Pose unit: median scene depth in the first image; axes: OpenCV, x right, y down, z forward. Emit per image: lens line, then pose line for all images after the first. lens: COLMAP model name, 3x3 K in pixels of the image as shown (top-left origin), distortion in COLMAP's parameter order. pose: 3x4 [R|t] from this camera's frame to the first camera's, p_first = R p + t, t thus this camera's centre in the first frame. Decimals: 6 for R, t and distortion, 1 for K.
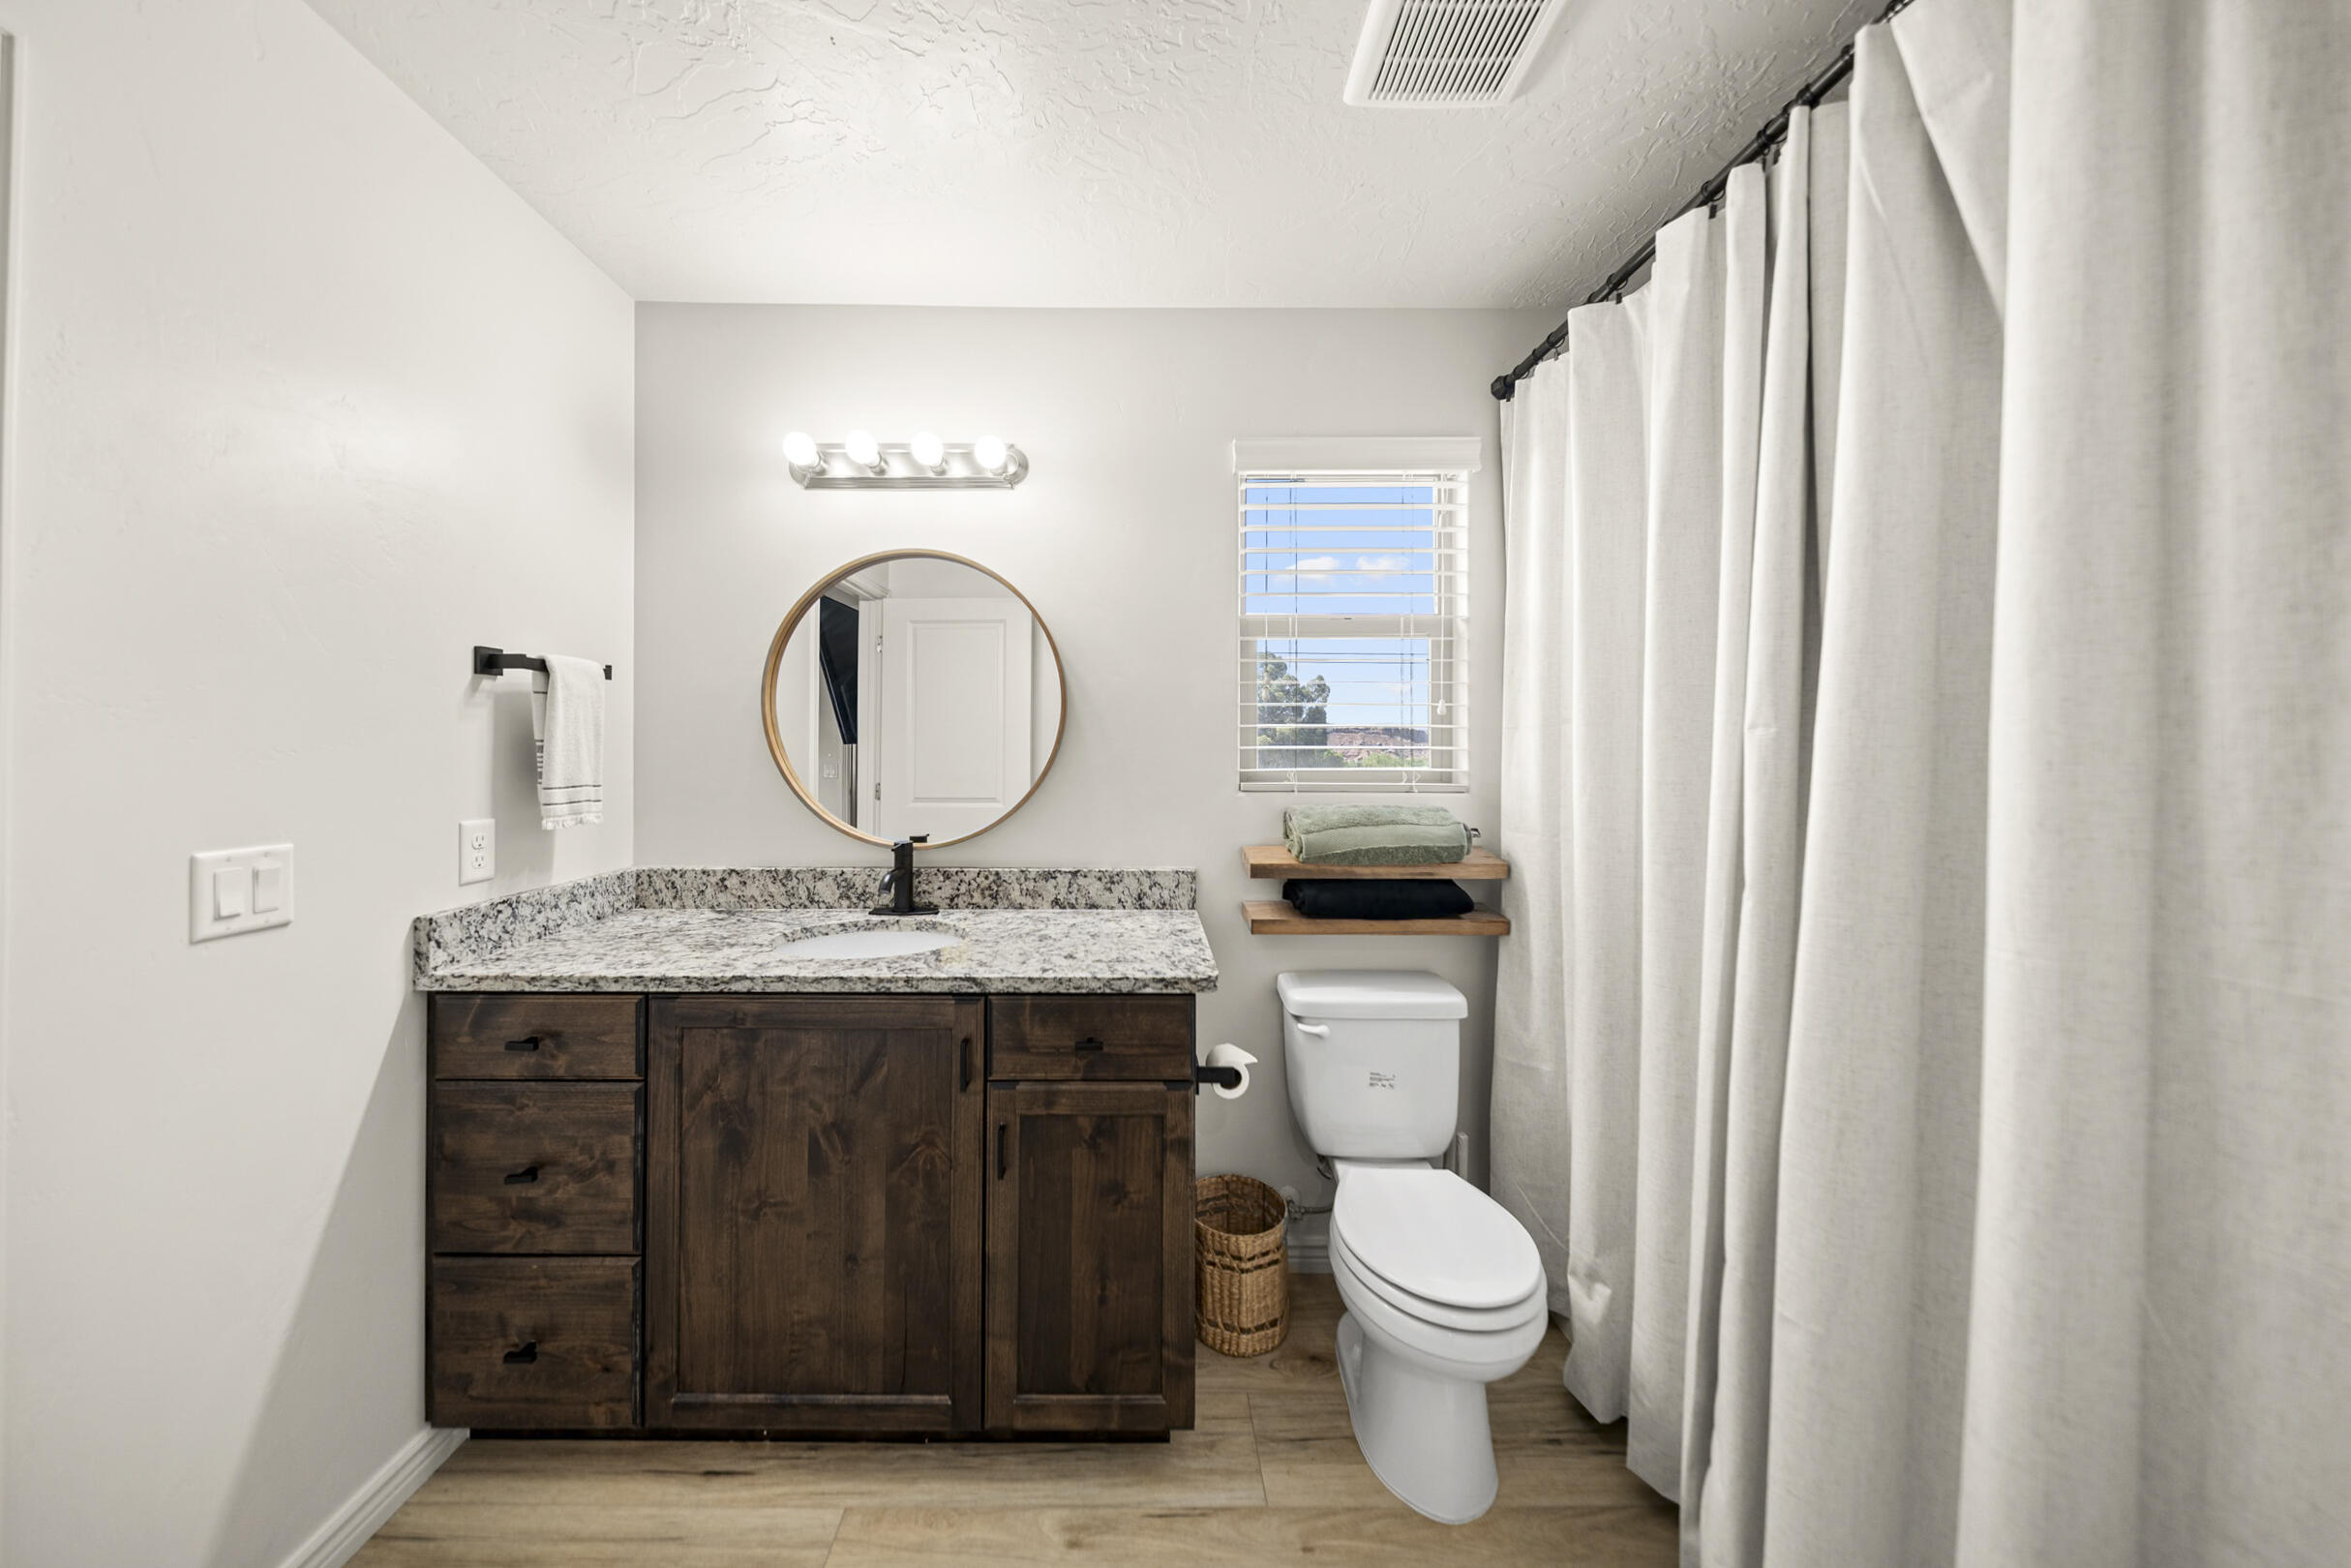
lens RADIAL K [[730.4, 0, 1159.1], [0, 730.4, 768.5], [0, 0, 1]] dist [-0.004475, -0.000601]
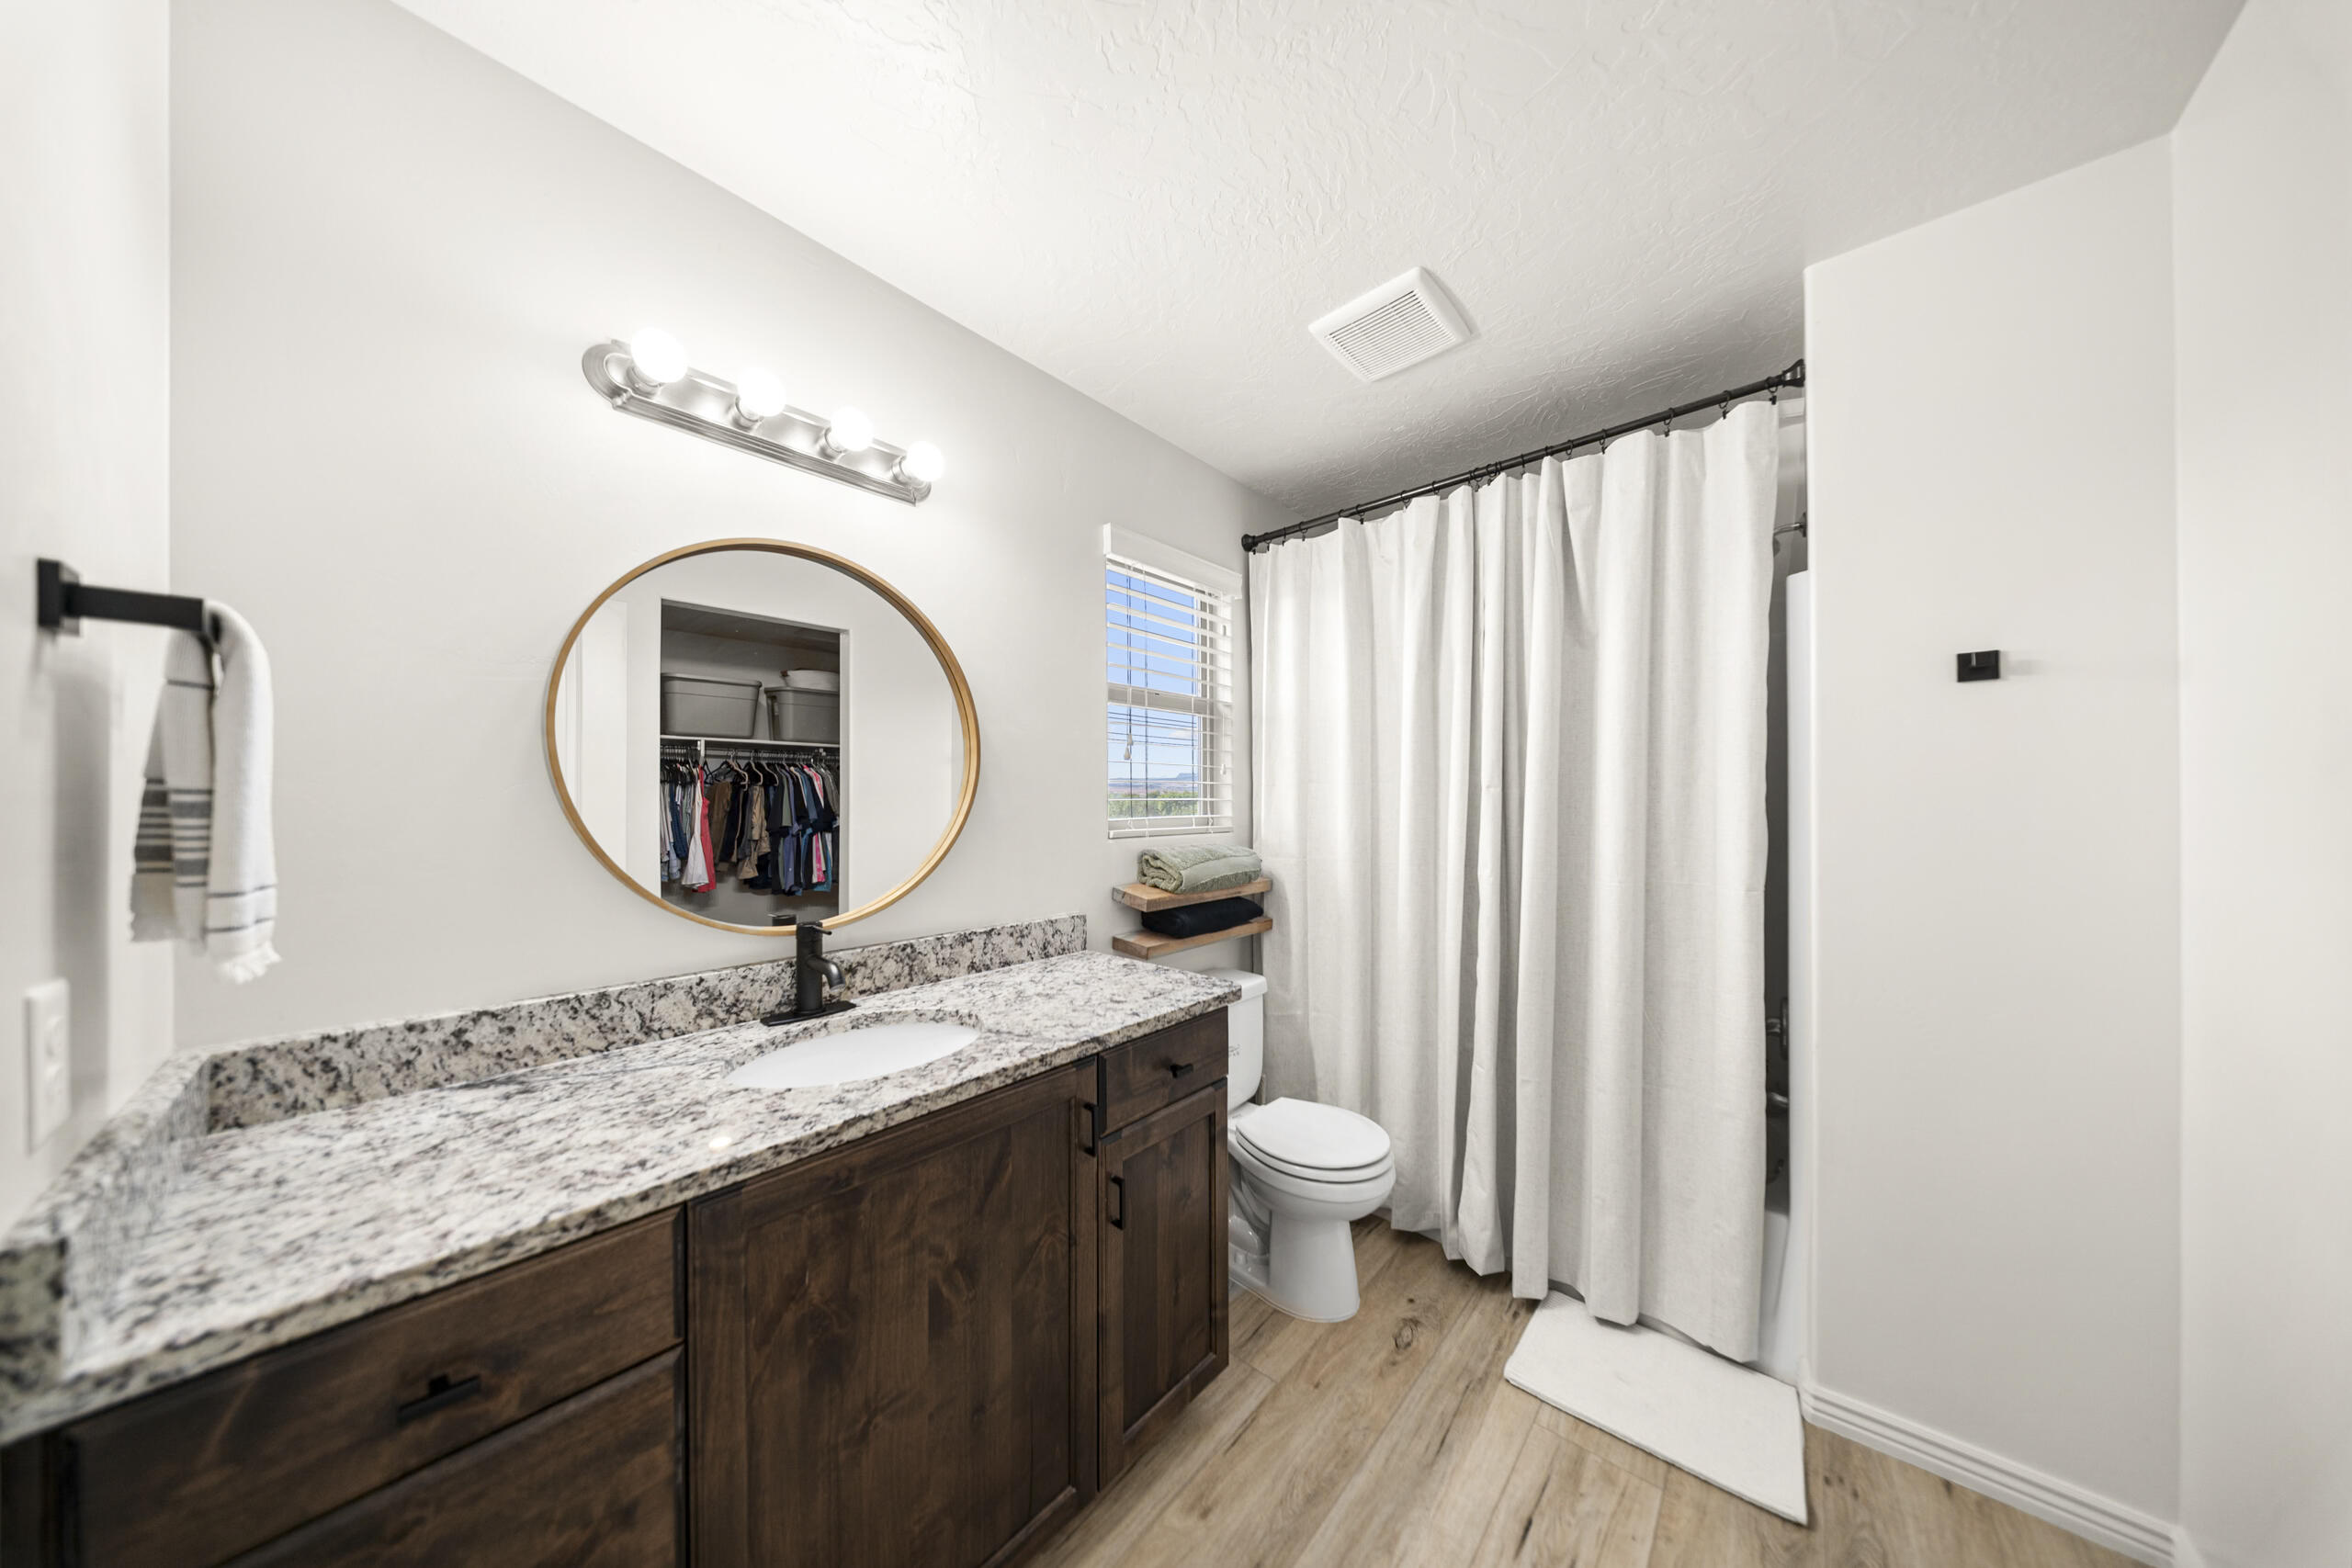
lens RADIAL K [[730.6, 0, 1115.9], [0, 730.6, 817.4], [0, 0, 1]] dist [-0.004475, -0.000601]
pose [[0.668130, -0.022626, 0.743700, -0.799718], [0.021146, 0.999711, 0.011417, -0.015799], [-0.743744, 0.008099, 0.668416, 0.269646]]
